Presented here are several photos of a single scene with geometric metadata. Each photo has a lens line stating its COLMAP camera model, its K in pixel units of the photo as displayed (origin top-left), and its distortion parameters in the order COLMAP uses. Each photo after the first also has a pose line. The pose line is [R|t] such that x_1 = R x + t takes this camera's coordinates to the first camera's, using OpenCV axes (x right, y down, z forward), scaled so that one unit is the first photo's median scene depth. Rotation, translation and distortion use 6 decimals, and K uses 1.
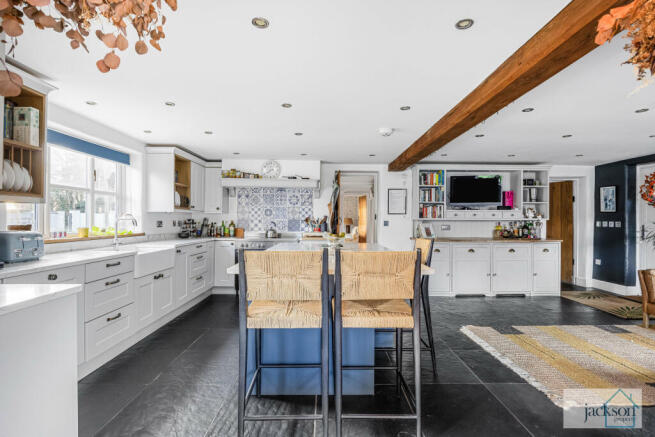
lens RADIAL K [[327.9, 0, 327.3], [0, 327.9, 219.2], [0, 0, 1]] dist [-0.003510, -0.000715]
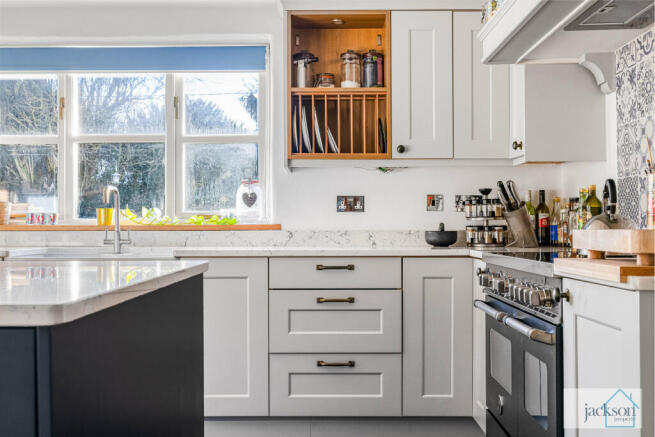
lens RADIAL K [[782.6, 0, 322.0], [0, 782.6, 217.4], [0, 0, 1]] dist [-0.006814, 0.000000]
pose [[-0.029727, -0.012163, -0.999484, 0.347542], [0.005888, 0.999906, -0.012343, 0.037914], [0.999541, -0.006252, -0.029652, 0.887533]]
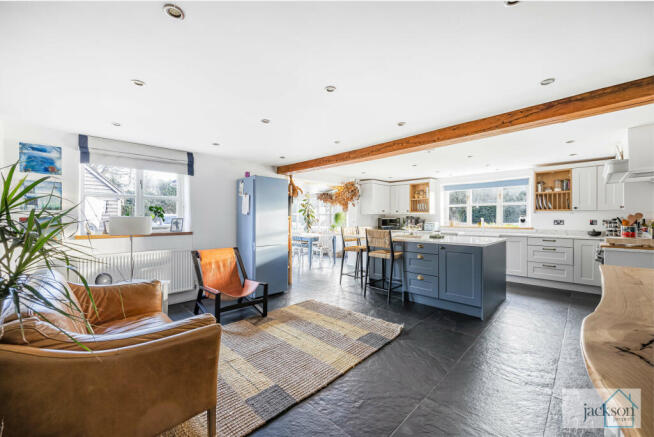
lens RADIAL K [[263.7, 0, 326.2], [0, 263.7, 217.2], [0, 0, 1]] dist [0.003164, -0.001788]
pose [[-0.714829, -0.000877, -0.699299, 0.806132], [0.002736, 0.999988, -0.004051, -0.003173], [0.699294, -0.004810, -0.714818, 0.987933]]
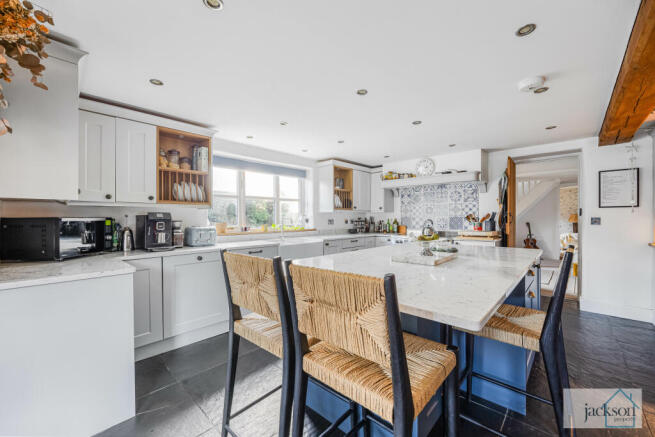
lens RADIAL K [[264.1, 0, 327.1], [0, 264.1, 217.5], [0, 0, 1]] dist [0.003164, -0.001788]
pose [[0.723975, -0.010027, -0.689754, 0.168329], [0.010786, 0.999937, -0.003215, 0.000802], [0.689742, -0.005112, 0.724037, 0.217622]]
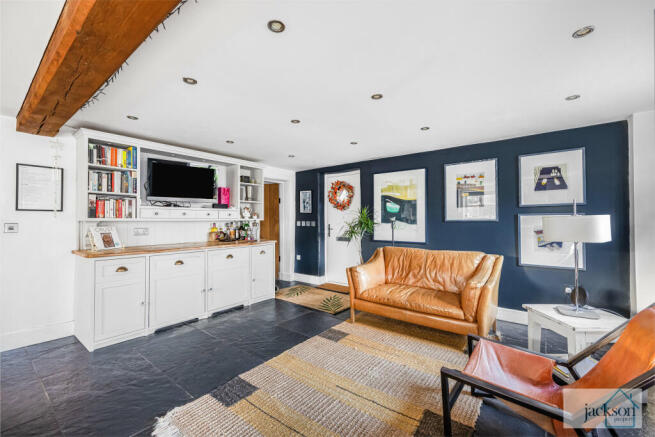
lens RADIAL K [[264.1, 0, 328.3], [0, 264.1, 217.5], [0, 0, 1]] dist [0.003164, -0.001788]
pose [[0.607680, 0.003627, 0.794174, 0.166890], [0.001472, 0.999983, -0.005693, -0.000754], [-0.794181, 0.004628, 0.607664, 0.362359]]
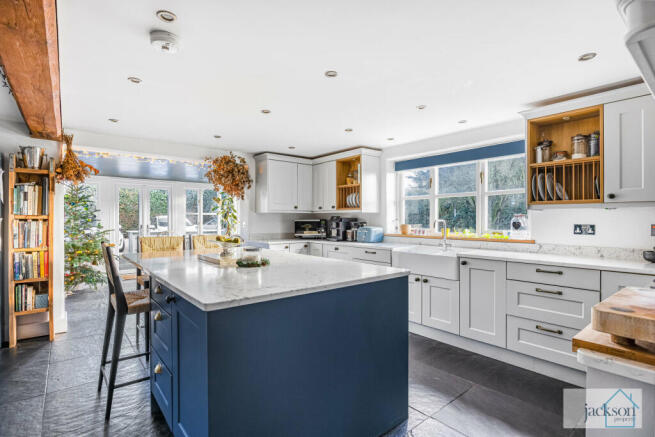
lens RADIAL K [[327.9, 0, 325.6], [0, 327.9, 221.0], [0, 0, 1]] dist [-0.003510, -0.000715]
pose [[-0.779126, -0.000392, -0.626868, 0.208864], [-0.000862, 1.000000, 0.000445, 0.000012], [0.626867, 0.000887, -0.779126, 1.045707]]
